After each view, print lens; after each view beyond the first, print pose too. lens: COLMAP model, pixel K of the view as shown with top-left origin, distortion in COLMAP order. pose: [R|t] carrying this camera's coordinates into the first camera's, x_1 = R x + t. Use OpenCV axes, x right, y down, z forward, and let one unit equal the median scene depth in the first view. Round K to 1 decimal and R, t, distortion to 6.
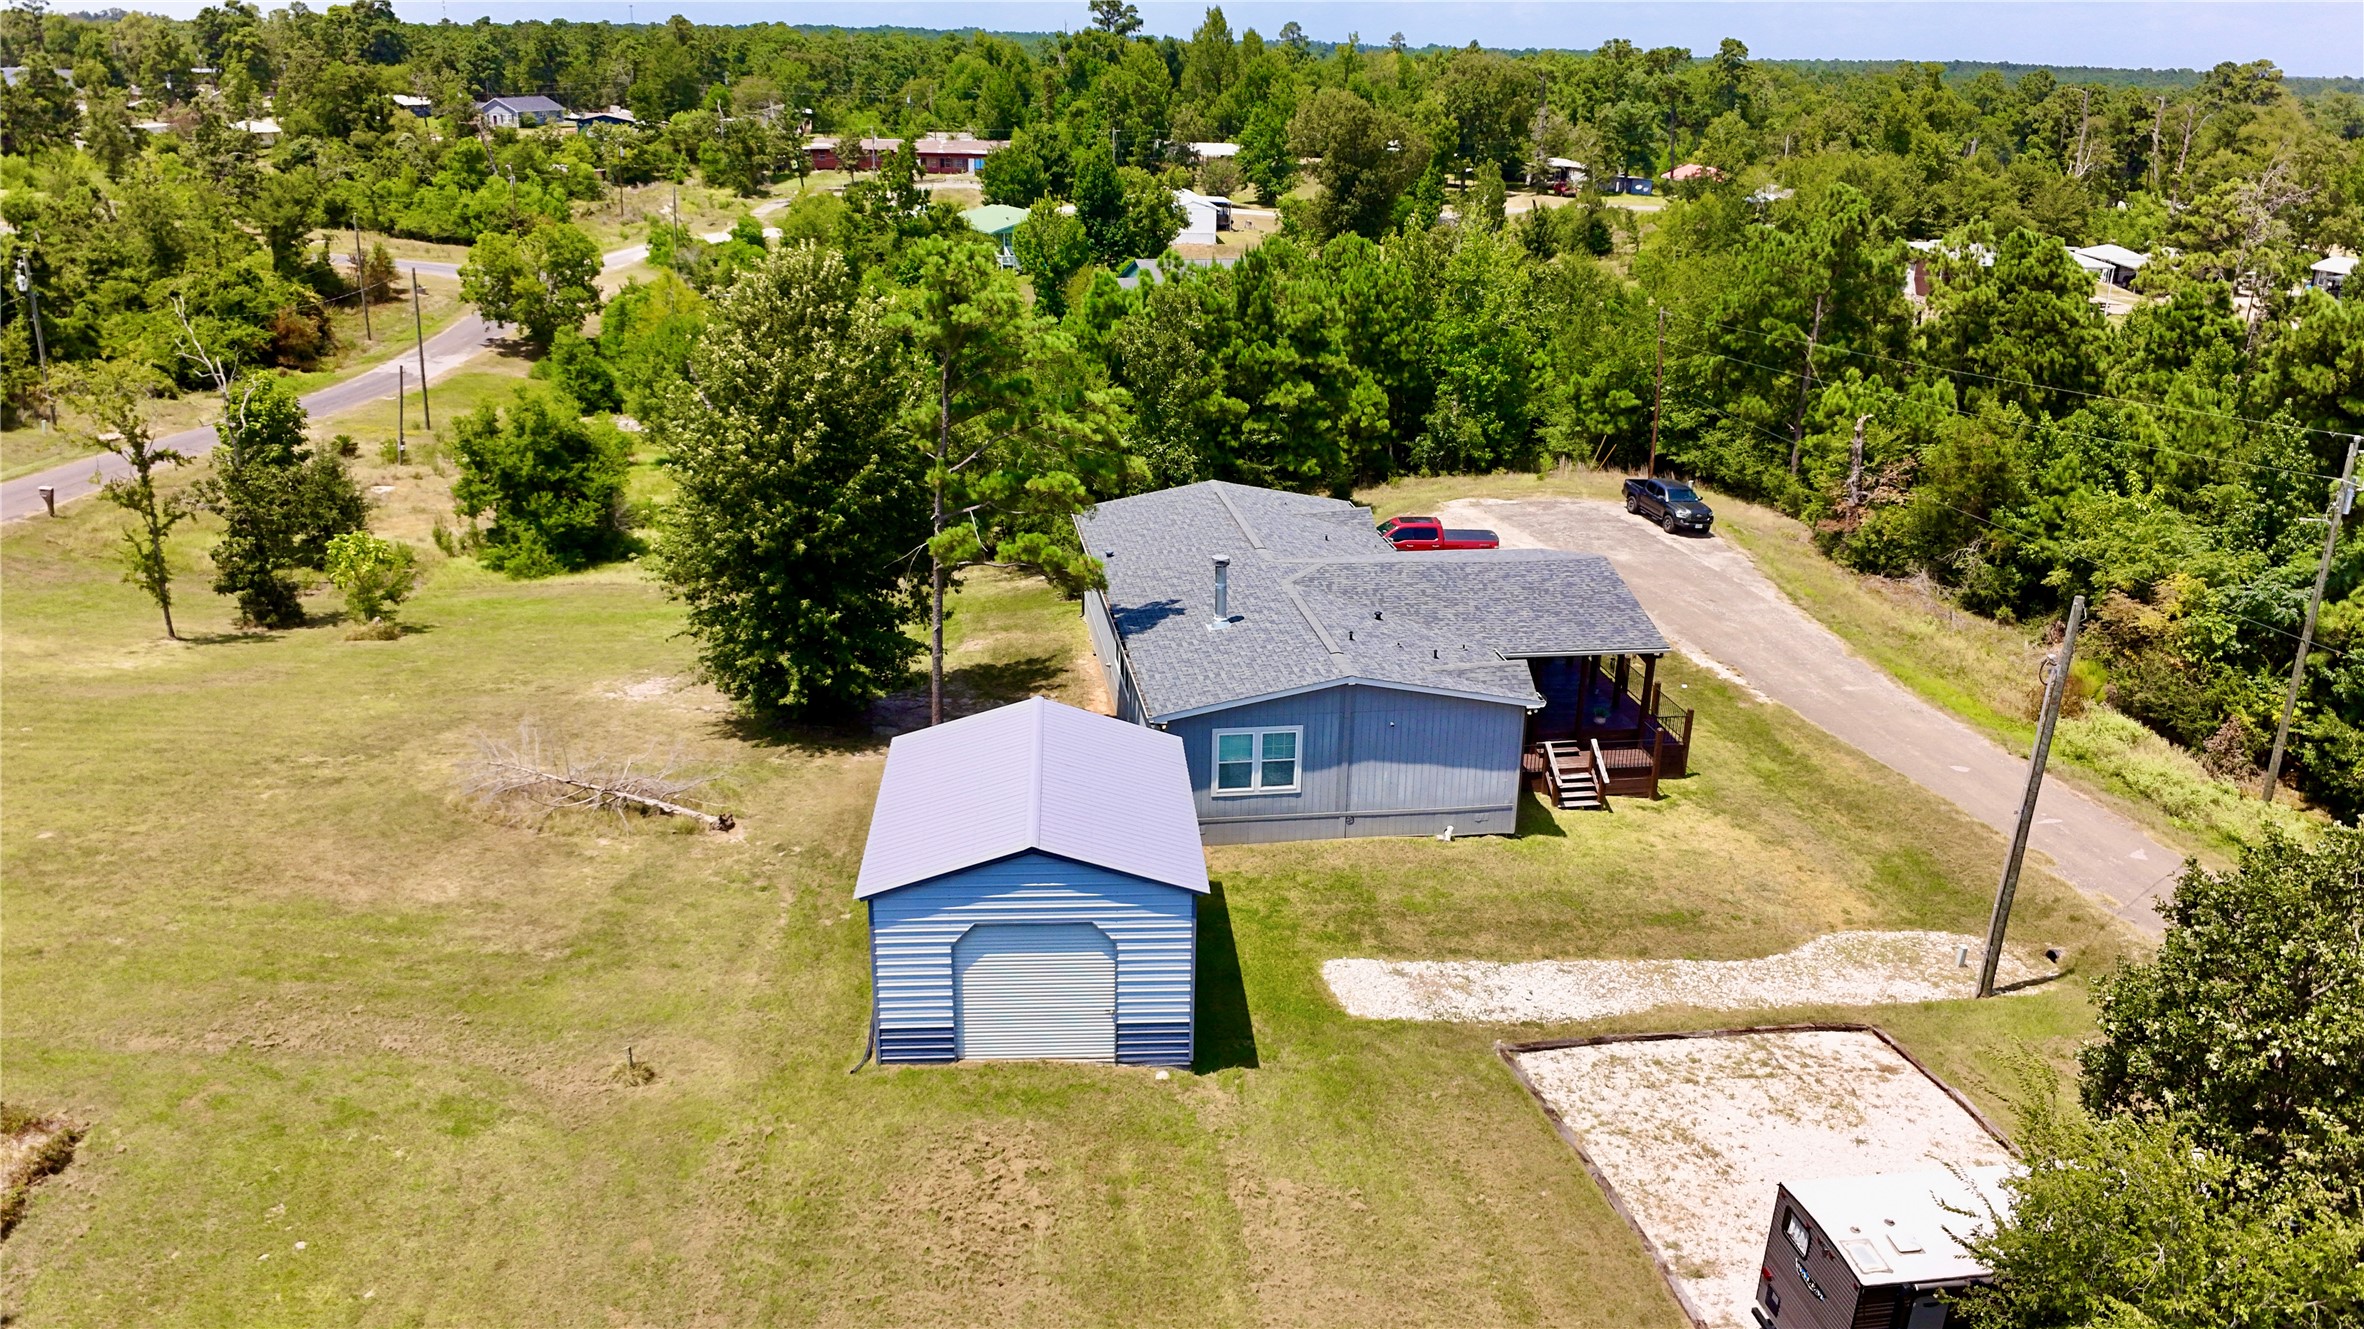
lens RADIAL K [[1754.3, 0, 1182.0], [0, 1754.3, 664.5], [0, 0, 1]] dist [-0.026894, -0.013452]
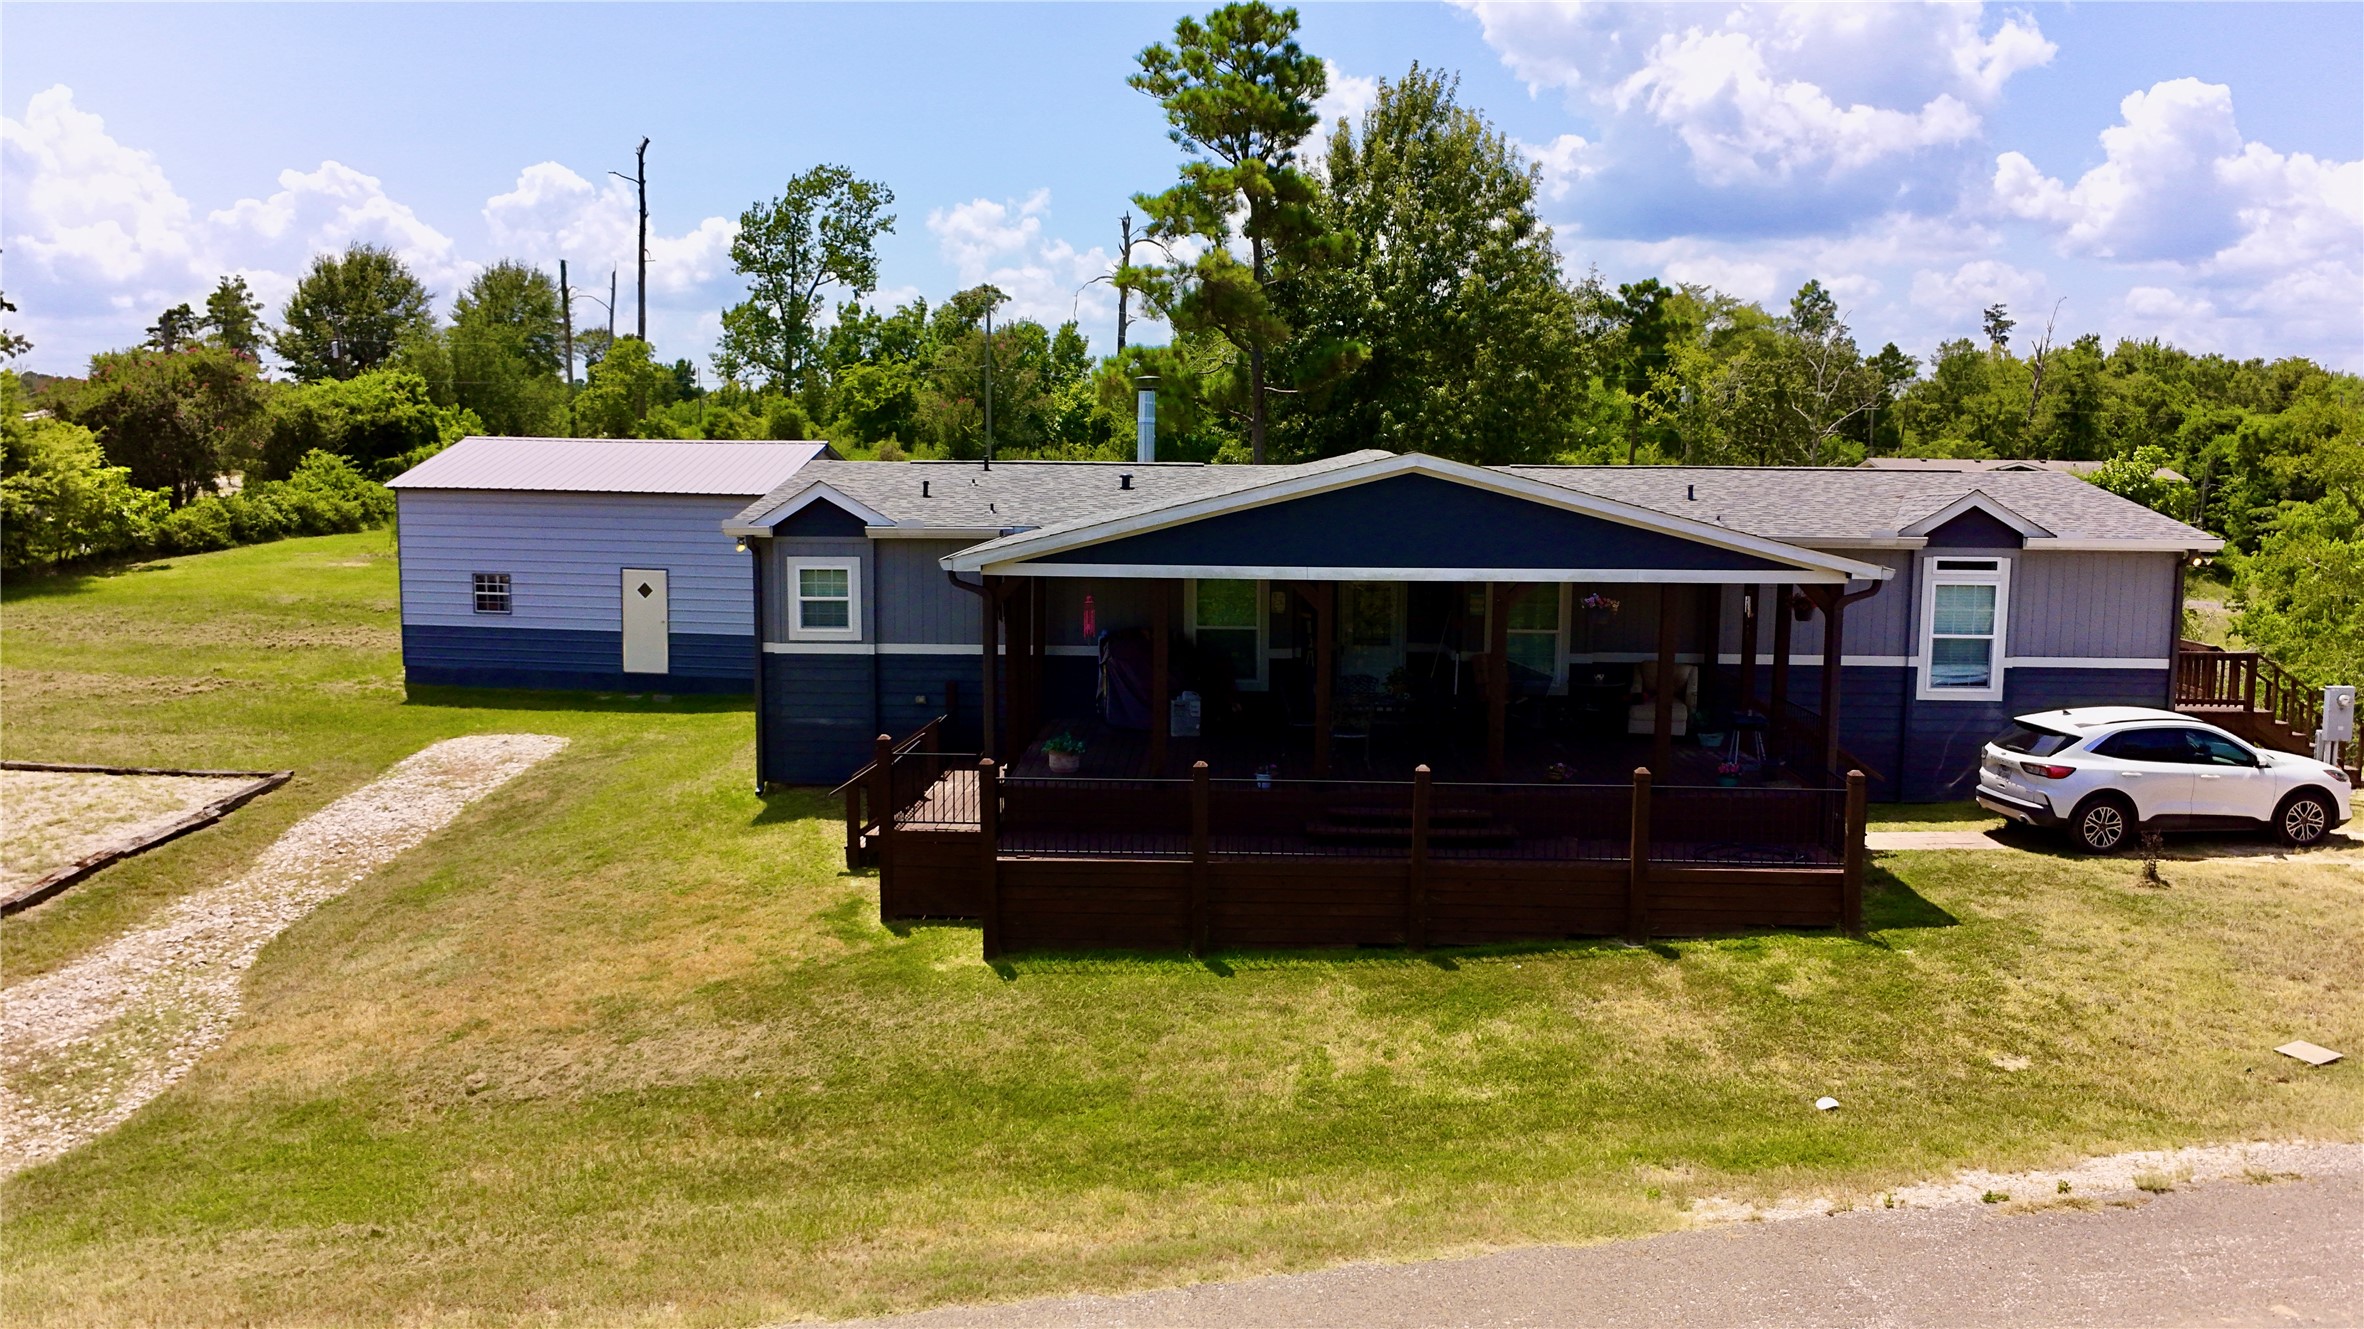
lens RADIAL K [[1754.3, 0, 1182.0], [0, 1754.3, 664.5], [0, 0, 1]] dist [-0.026894, -0.013452]
pose [[-0.189383, 0.100116, -0.976786, 0.543121], [-0.333935, 0.928925, 0.159955, -0.056412], [0.923375, 0.356475, -0.142491, 0.914522]]
